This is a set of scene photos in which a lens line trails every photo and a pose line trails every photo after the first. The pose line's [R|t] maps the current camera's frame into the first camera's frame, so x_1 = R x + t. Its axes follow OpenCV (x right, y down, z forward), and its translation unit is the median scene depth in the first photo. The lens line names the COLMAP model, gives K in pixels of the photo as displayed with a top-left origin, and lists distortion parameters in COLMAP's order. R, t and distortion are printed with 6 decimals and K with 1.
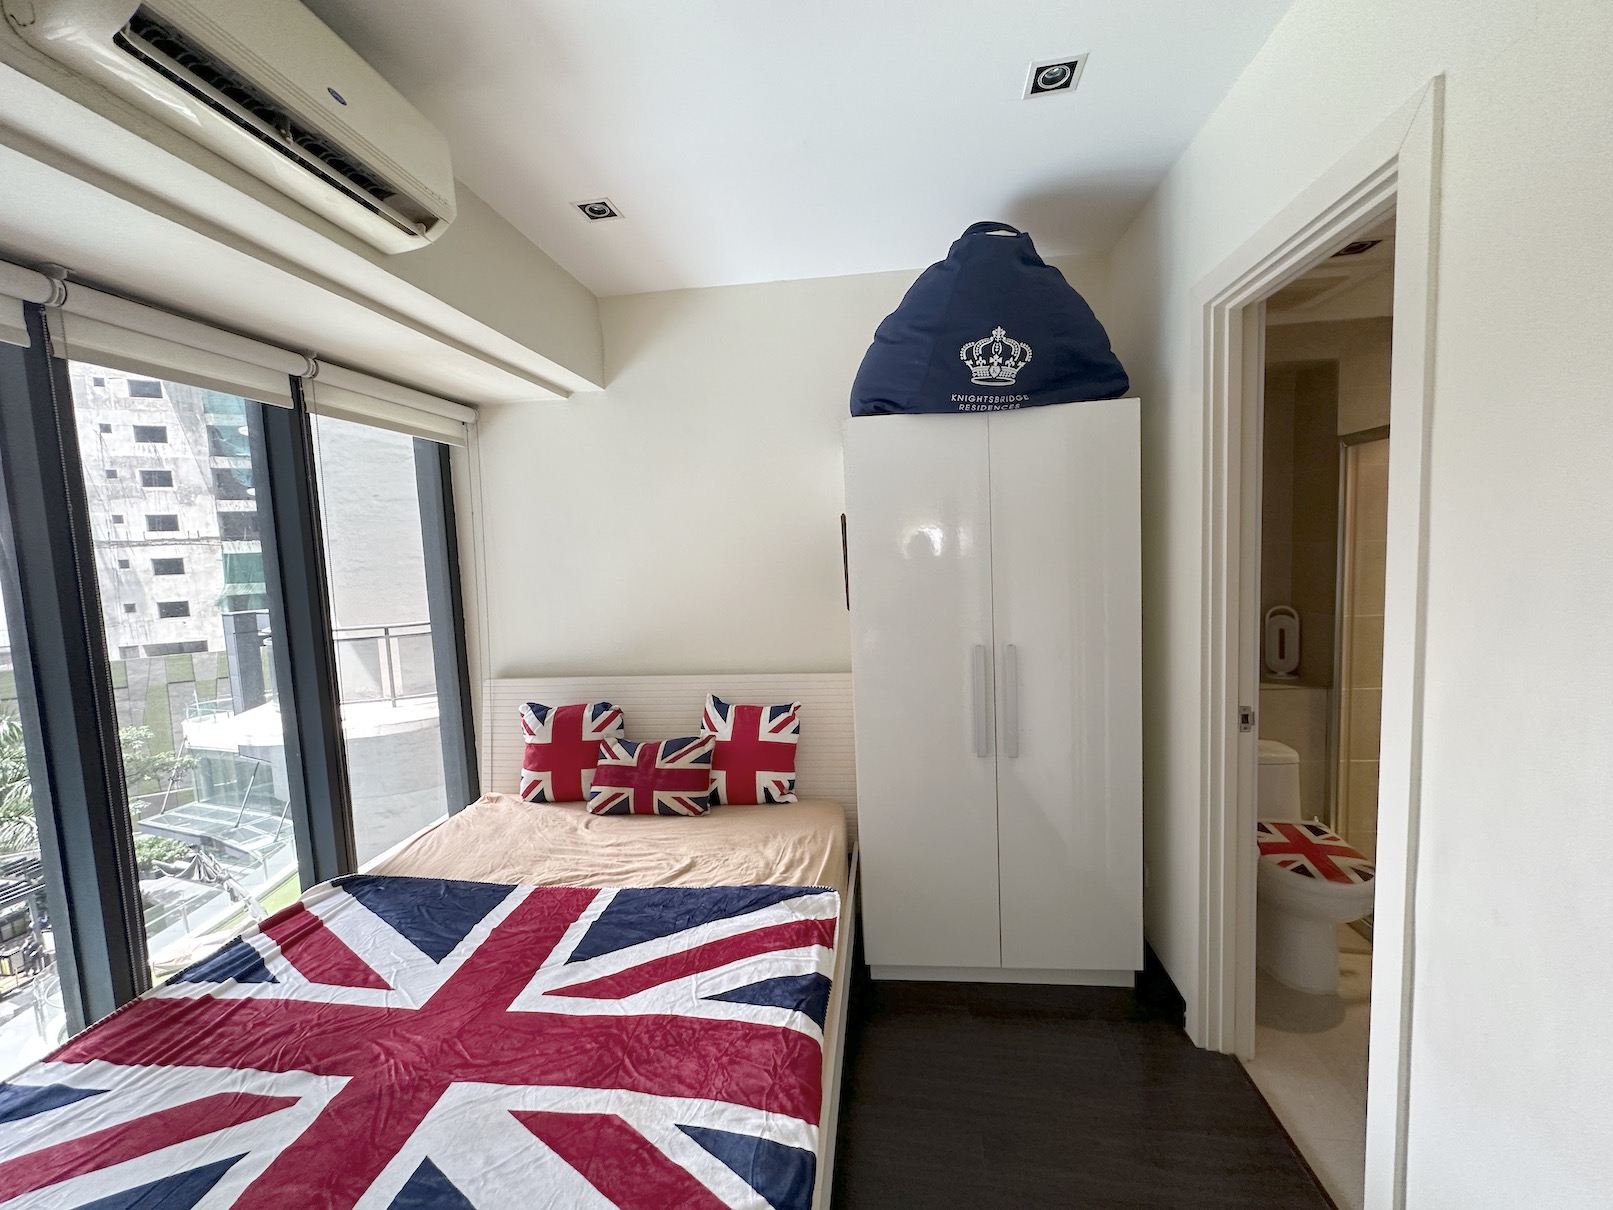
lens RADIAL K [[640.0, 0, 805.9], [0, 640.0, 602.6], [0, 0, 1]] dist [0.007190, -0.000586]
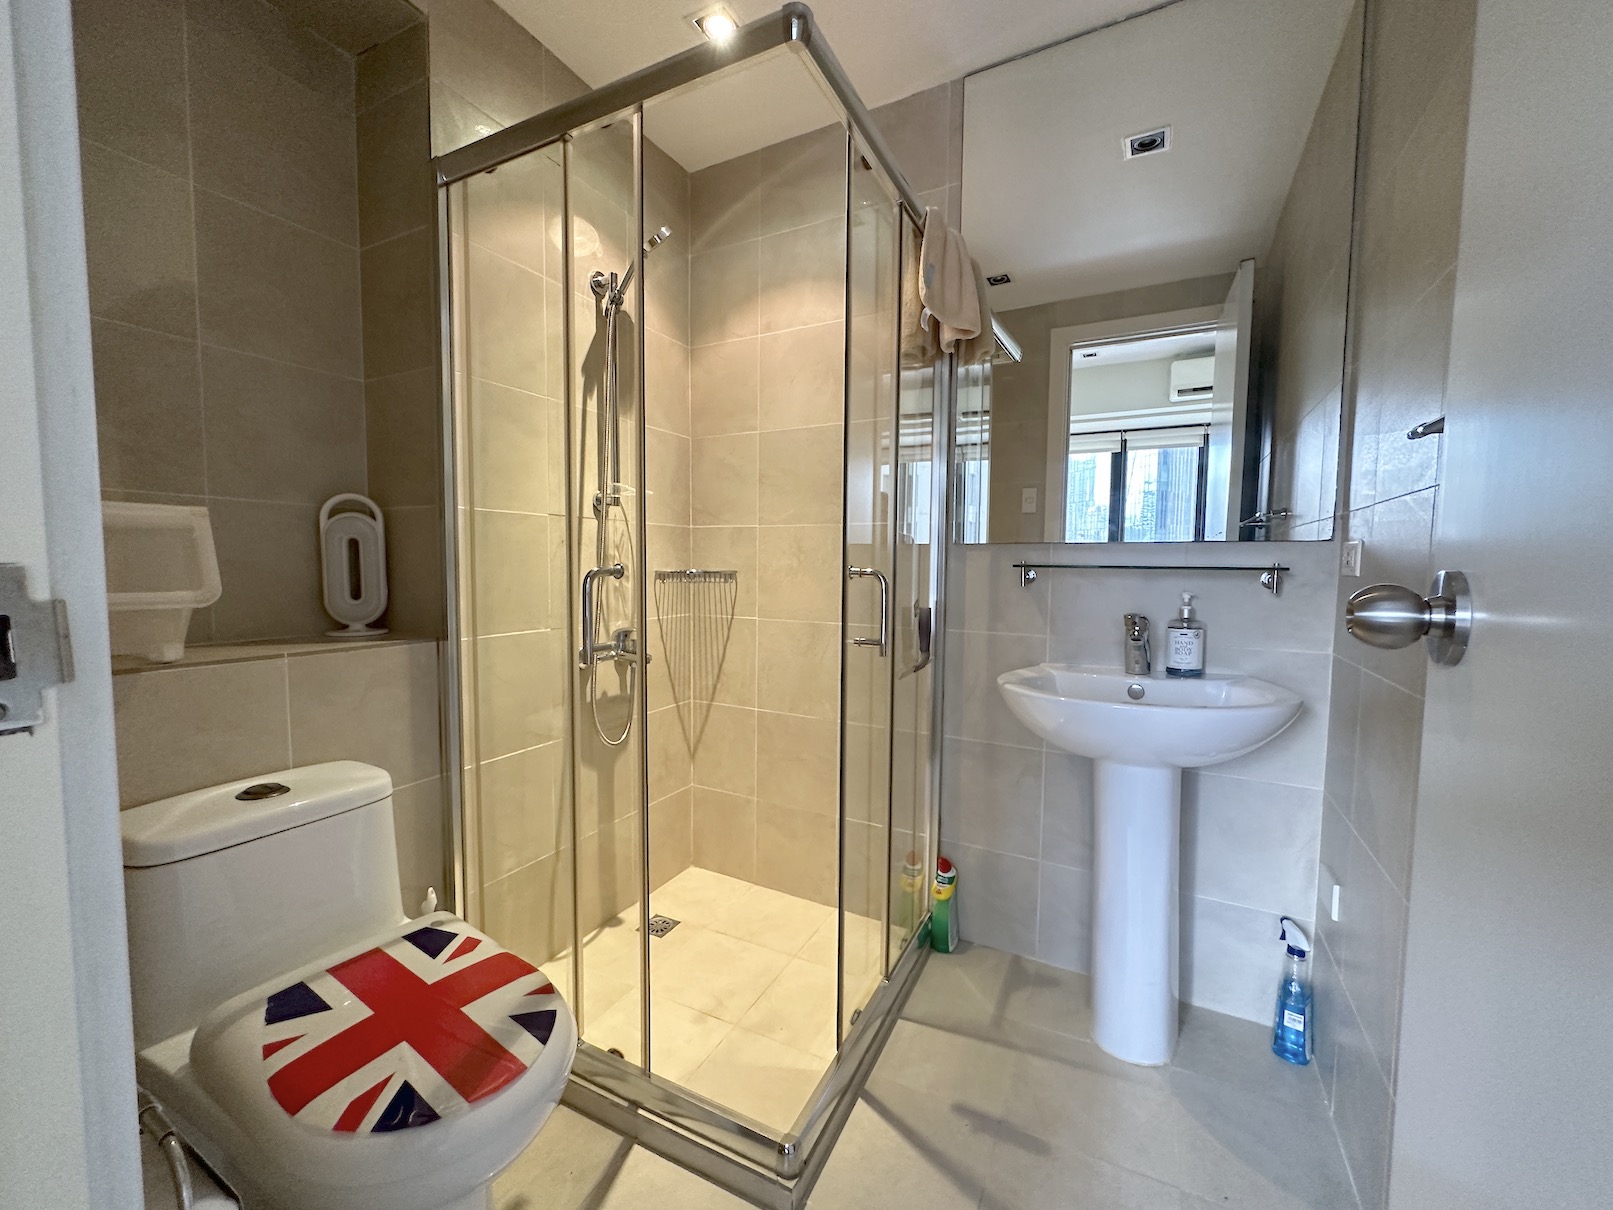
lens RADIAL K [[640.0, 0, 810.9], [0, 640.0, 604.5], [0, 0, 1]] dist [0.007190, -0.000586]
pose [[0.340699, -0.010304, 0.940116, 0.441334], [0.050573, 0.998693, -0.007382, 0.133014], [-0.938811, 0.050059, 0.340775, 0.558922]]
